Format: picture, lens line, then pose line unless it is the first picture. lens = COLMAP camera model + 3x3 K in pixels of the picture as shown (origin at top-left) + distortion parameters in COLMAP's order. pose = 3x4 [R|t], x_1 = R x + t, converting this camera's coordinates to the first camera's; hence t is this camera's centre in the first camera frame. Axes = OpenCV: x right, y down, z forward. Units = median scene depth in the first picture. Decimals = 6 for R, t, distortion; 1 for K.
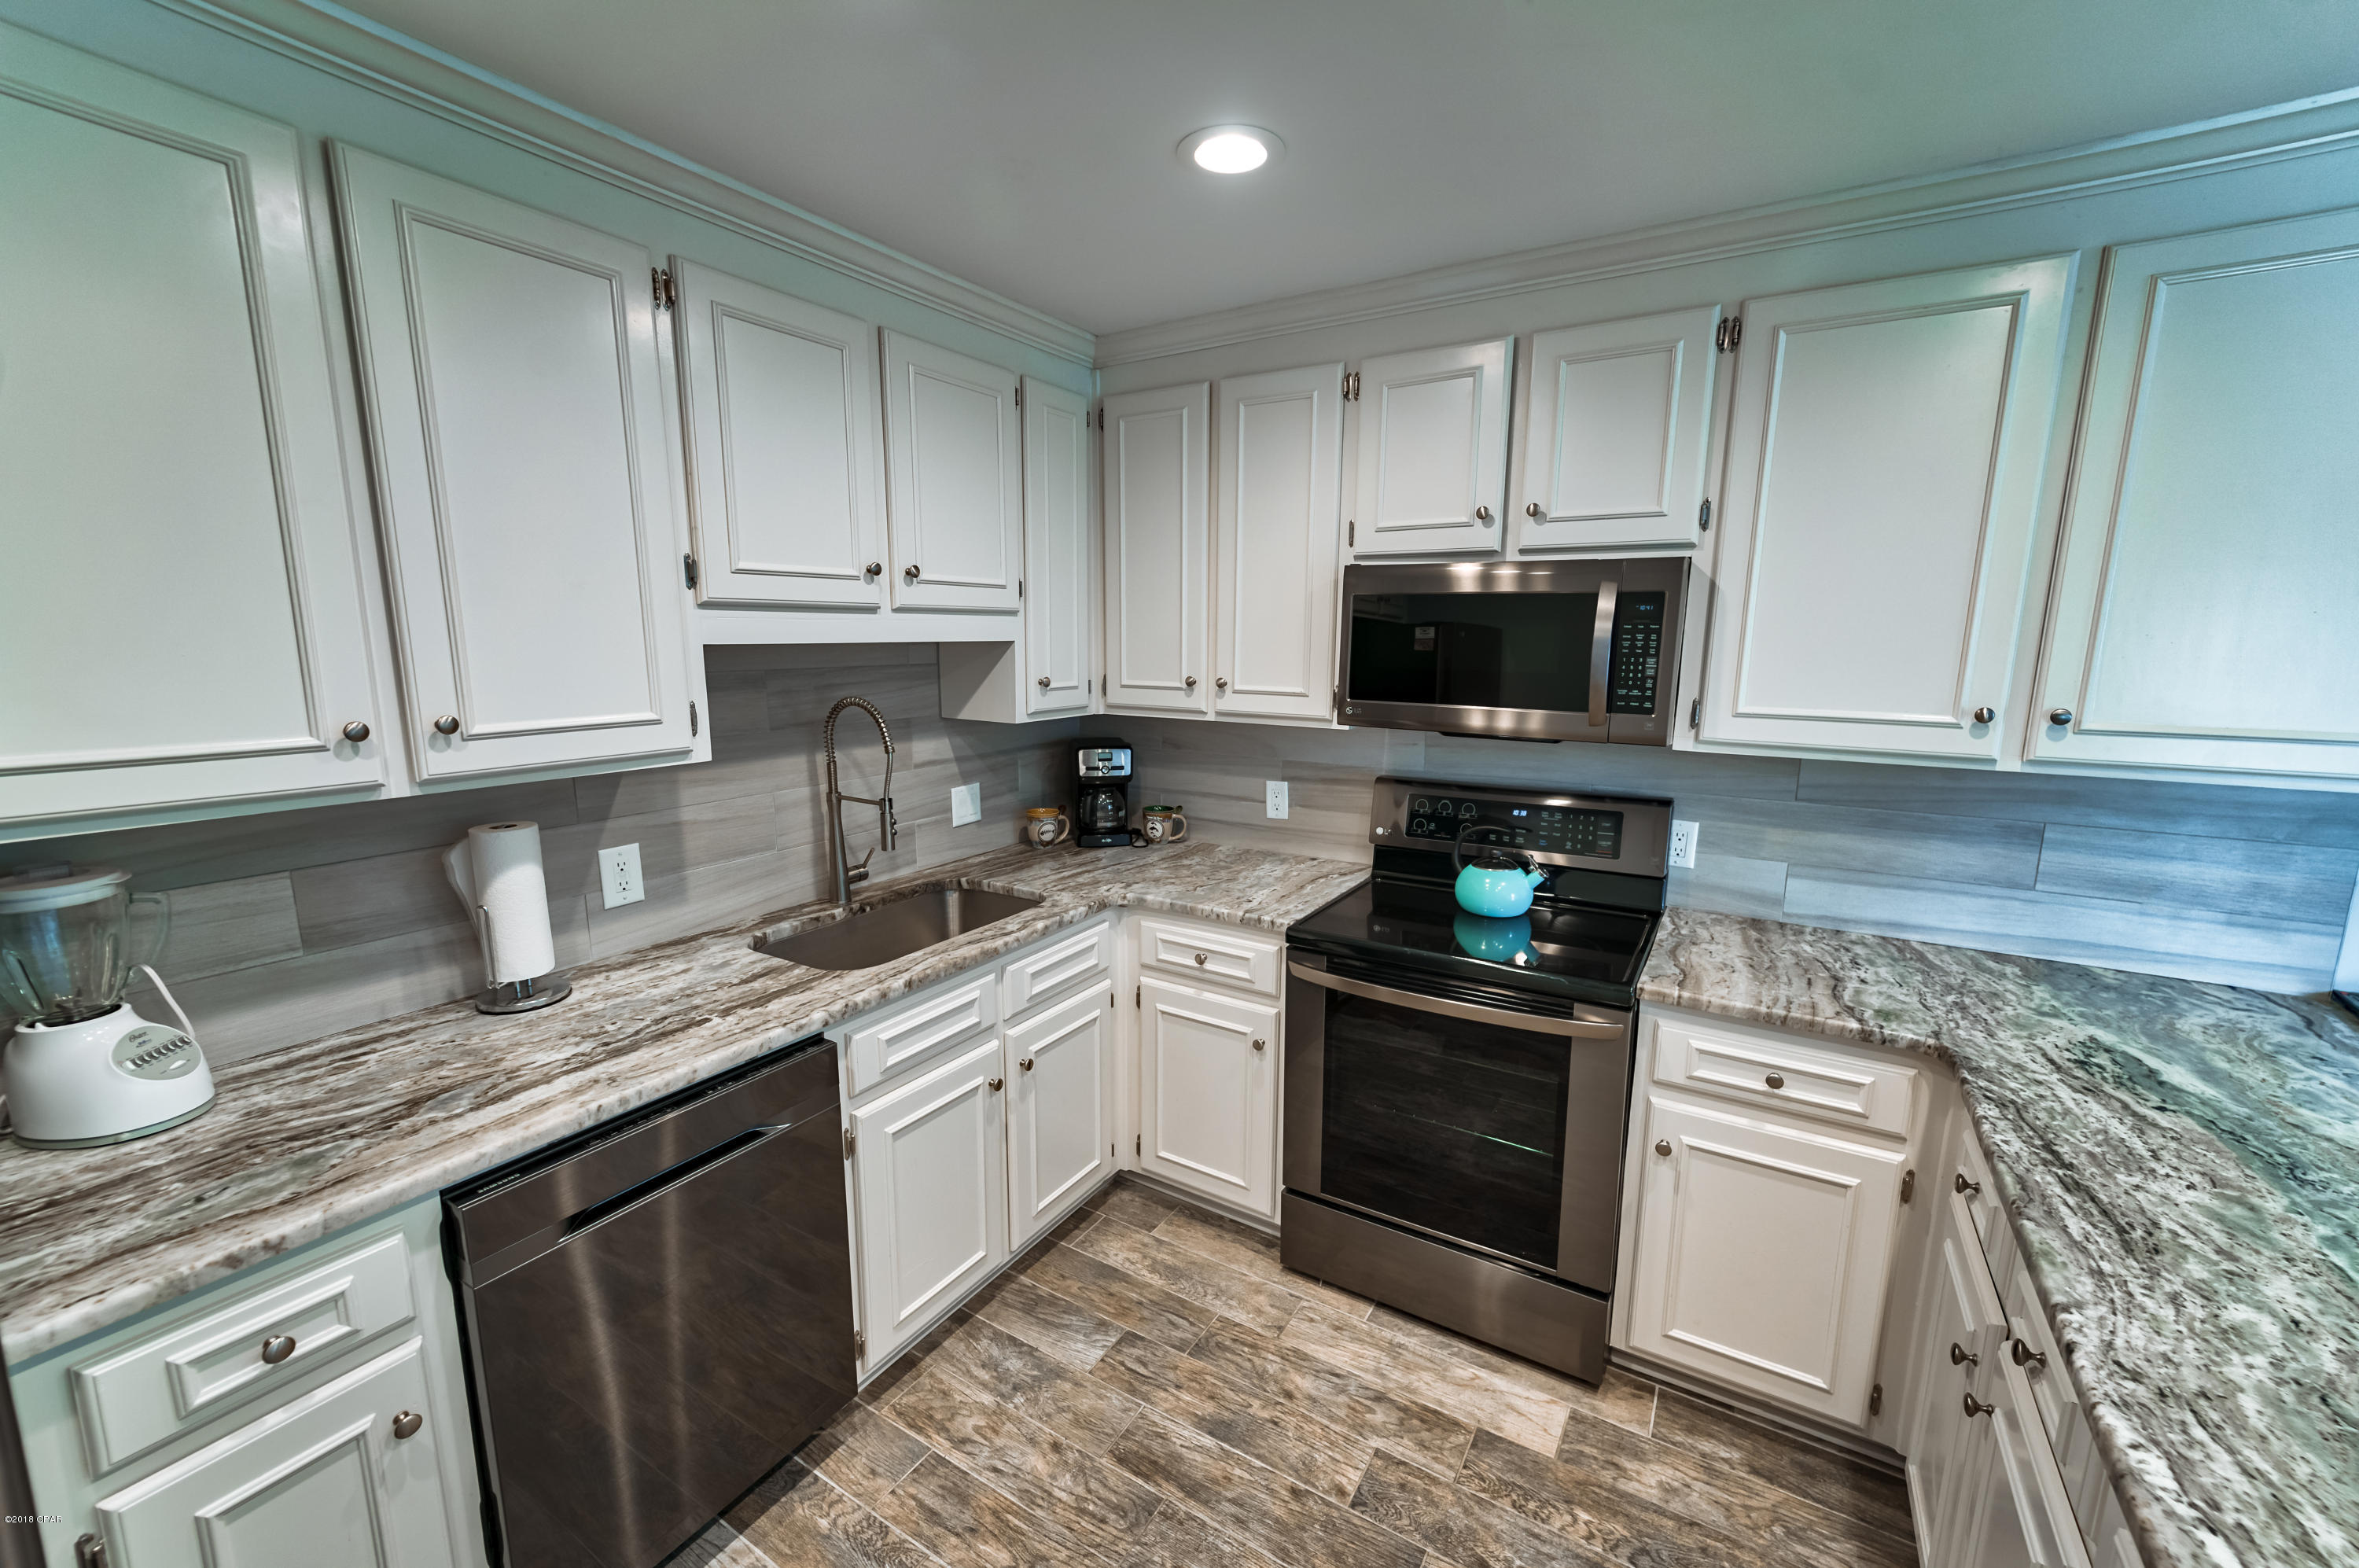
lens RADIAL K [[938.3, 0, 1183.3], [0, 938.3, 788.0], [0, 0, 1]] dist [0.001598, -0.002173]
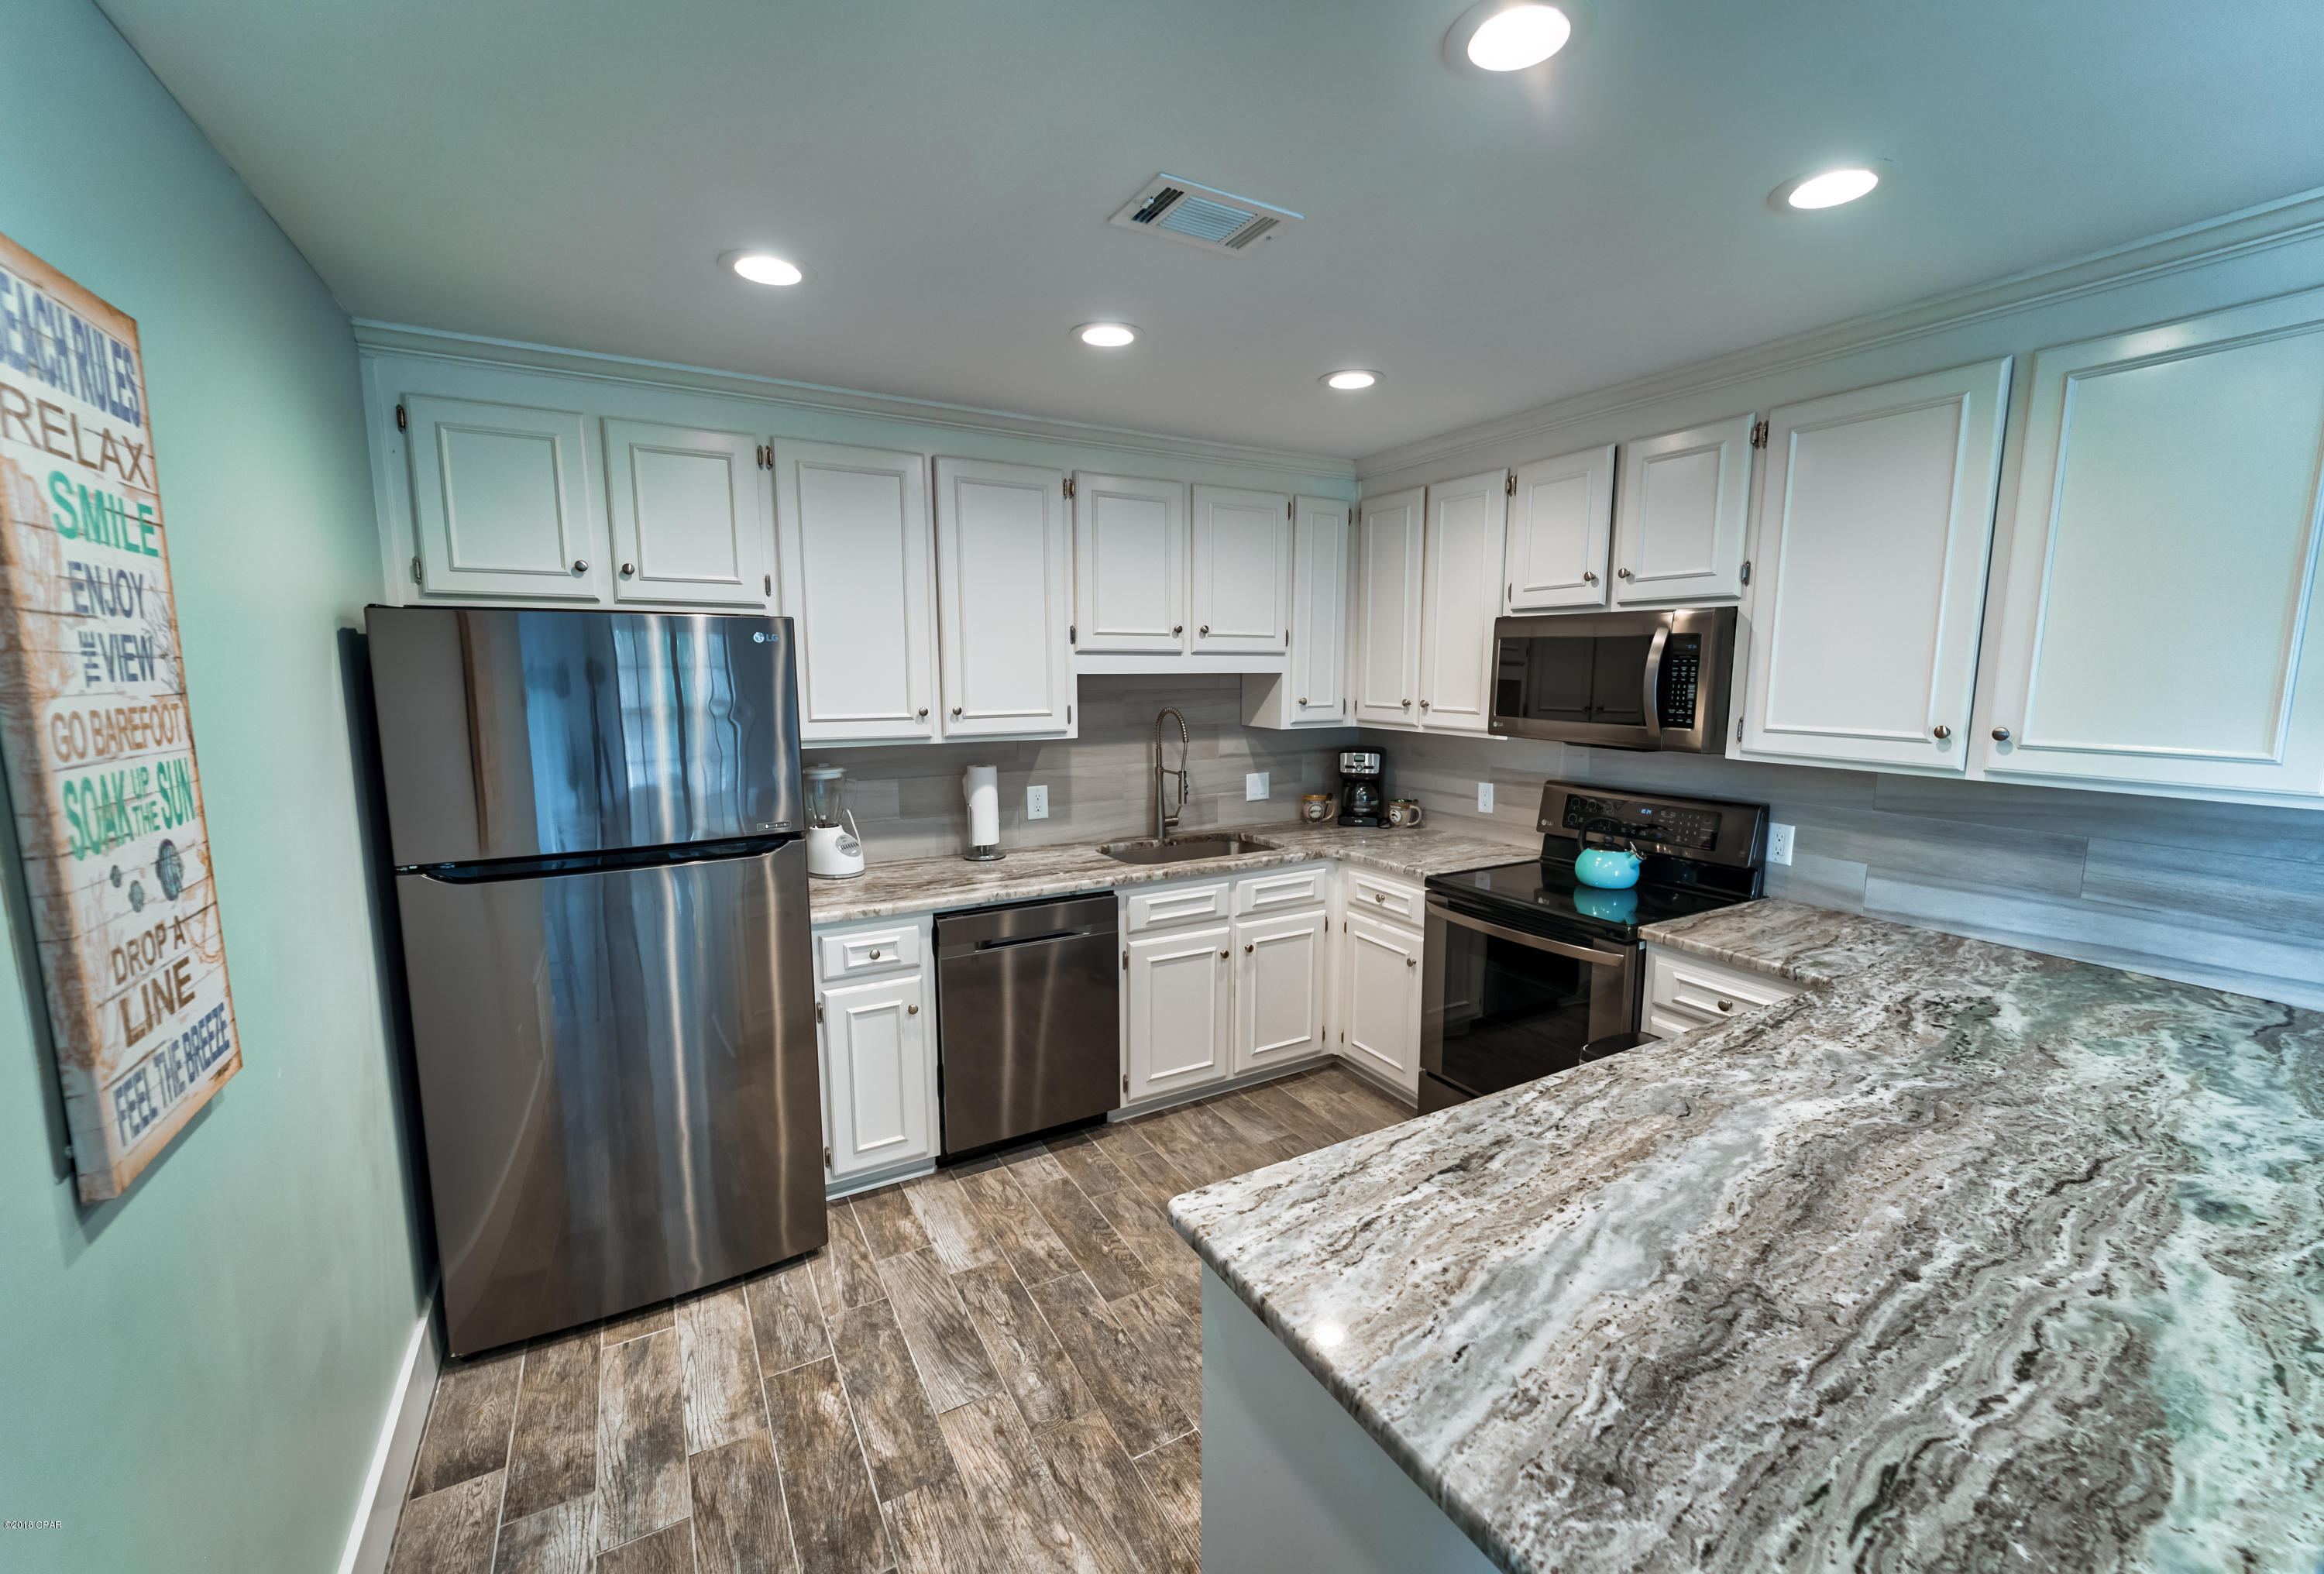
lens RADIAL K [[944.2, 0, 1185.6], [0, 944.2, 788.5], [0, 0, 1]] dist [-0.003288, -0.000310]
pose [[0.881003, 0.056916, -0.469675, 0.471369], [-0.074543, 0.997037, -0.019003, 0.075748], [0.467202, 0.051752, 0.882635, -0.439029]]
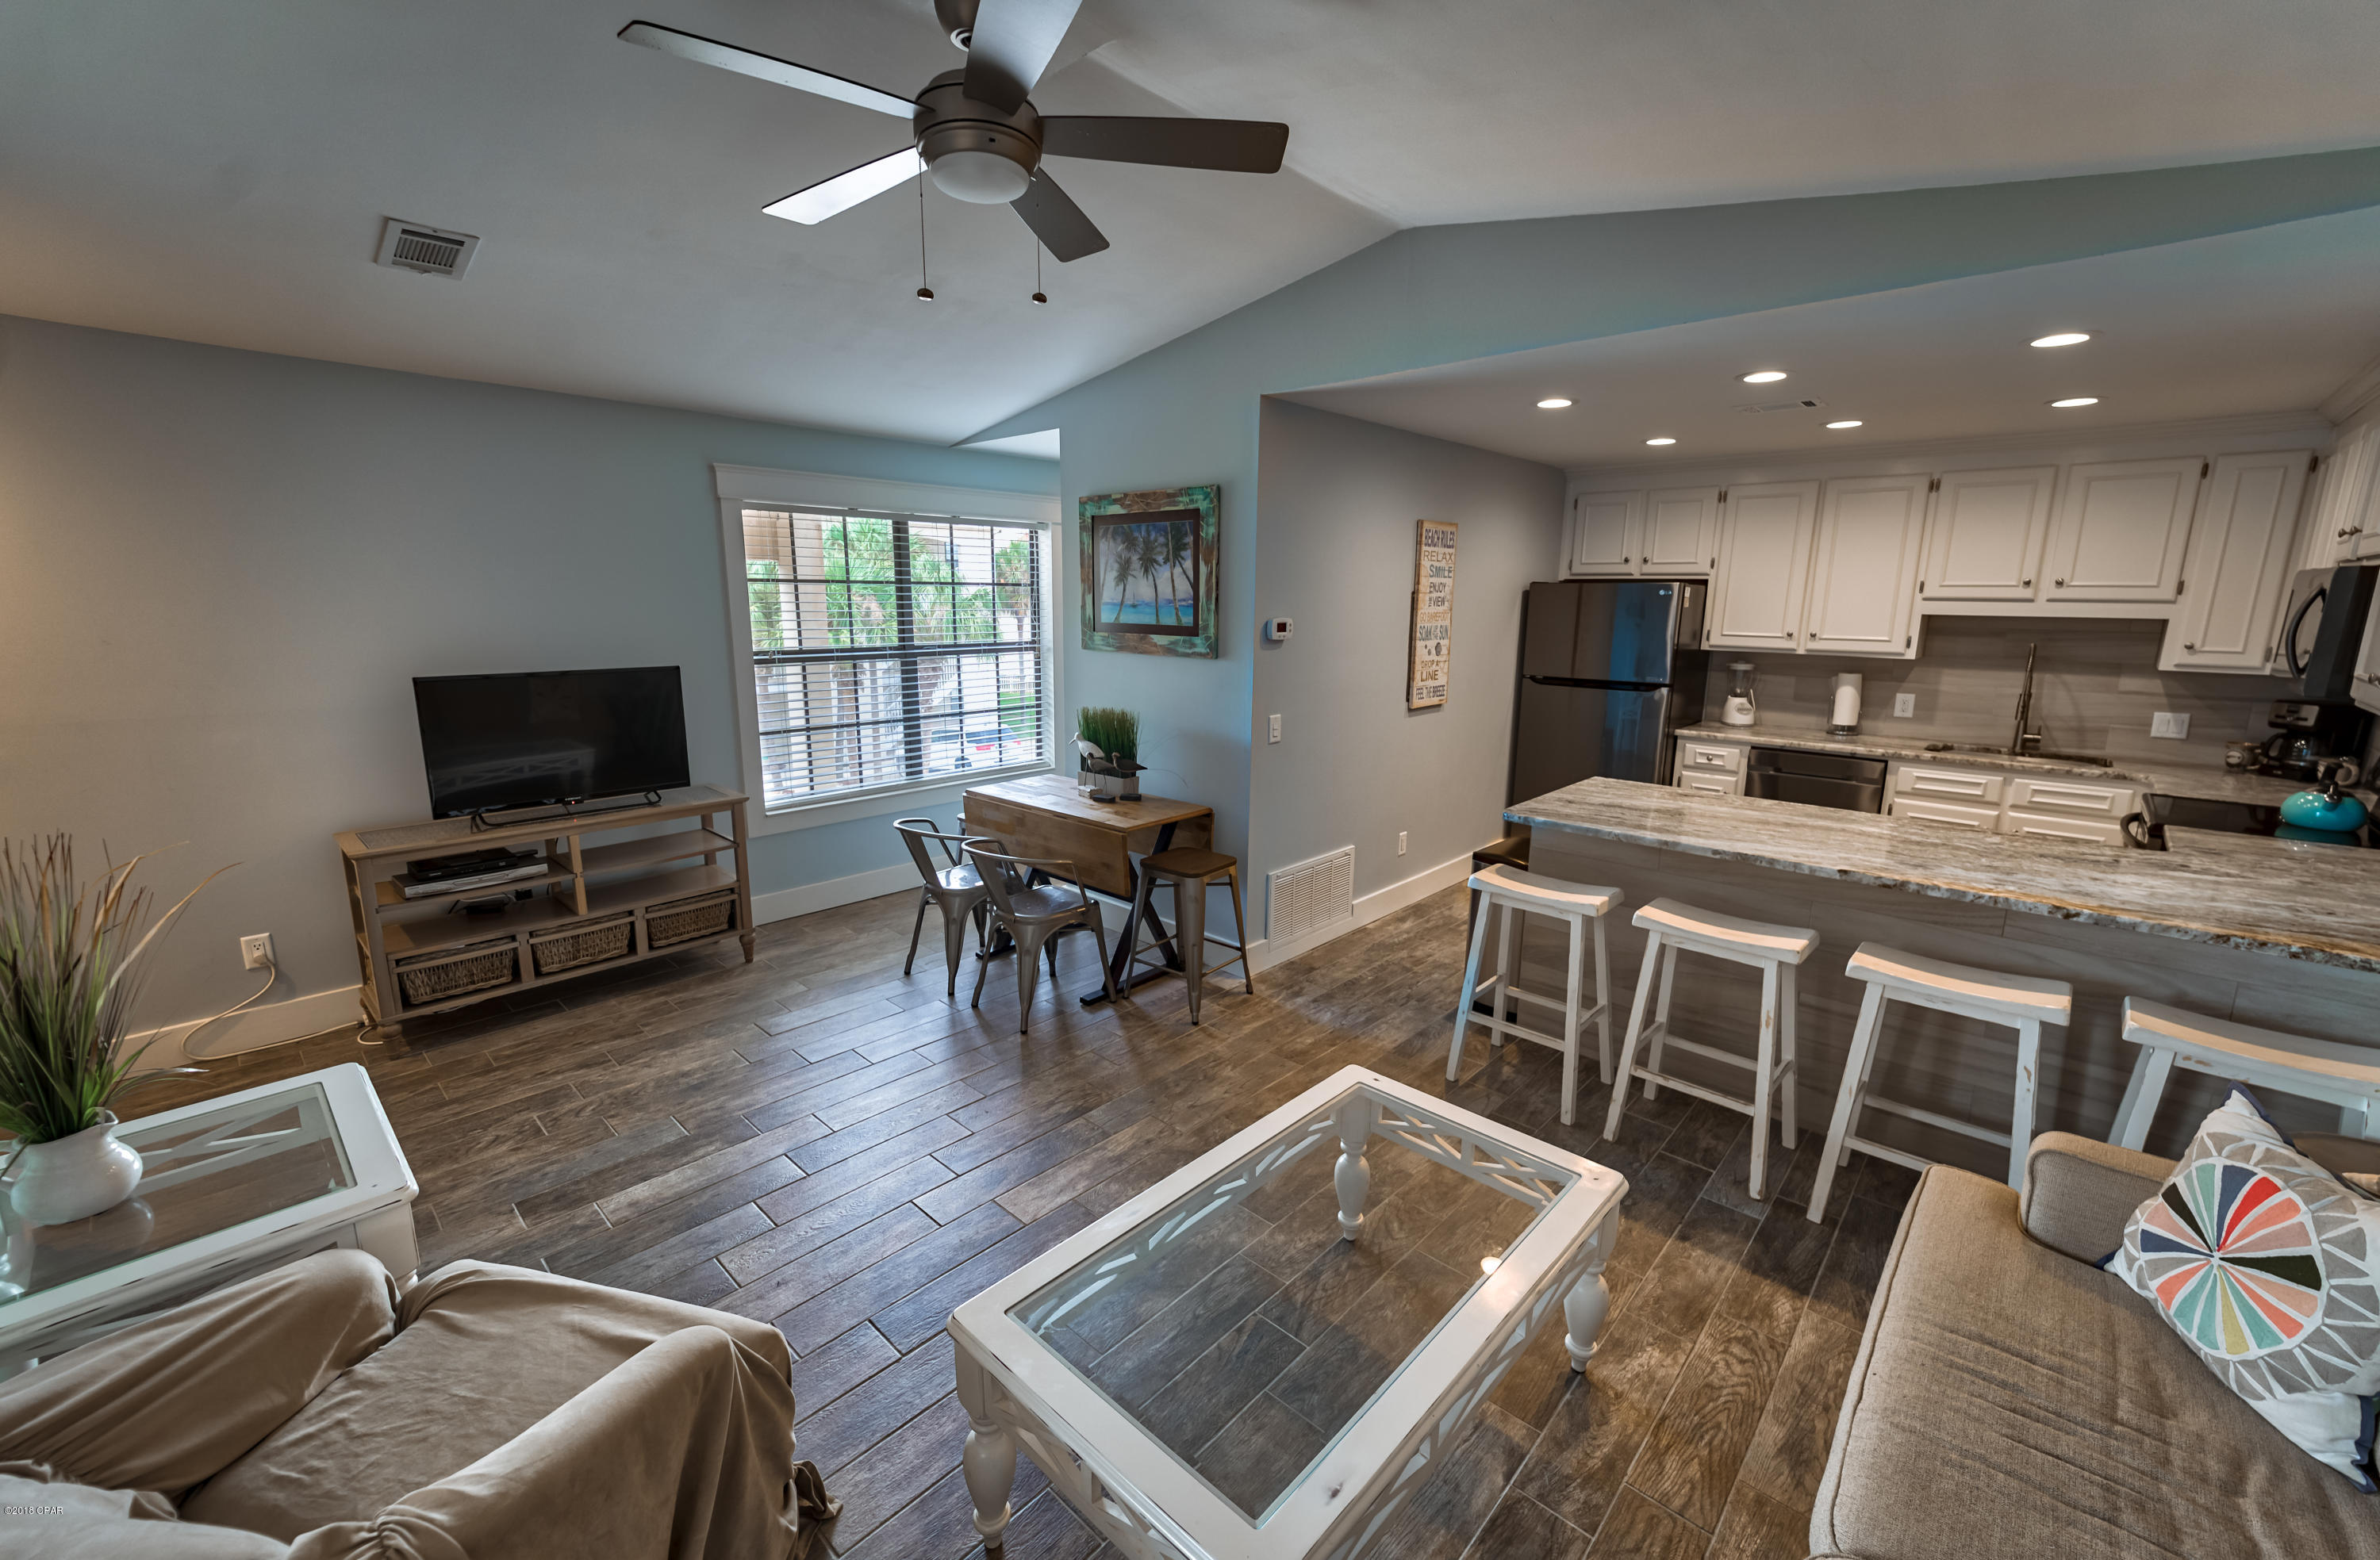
lens RADIAL K [[951.6, 0, 1194.5], [0, 951.6, 787.6], [0, 0, 1]] dist [-0.000362, 0.000153]
pose [[-0.198950, 0.192237, -0.960970, 2.177073], [-0.172668, 0.958356, 0.227462, 0.049140], [0.964679, 0.211182, -0.157472, -0.379877]]
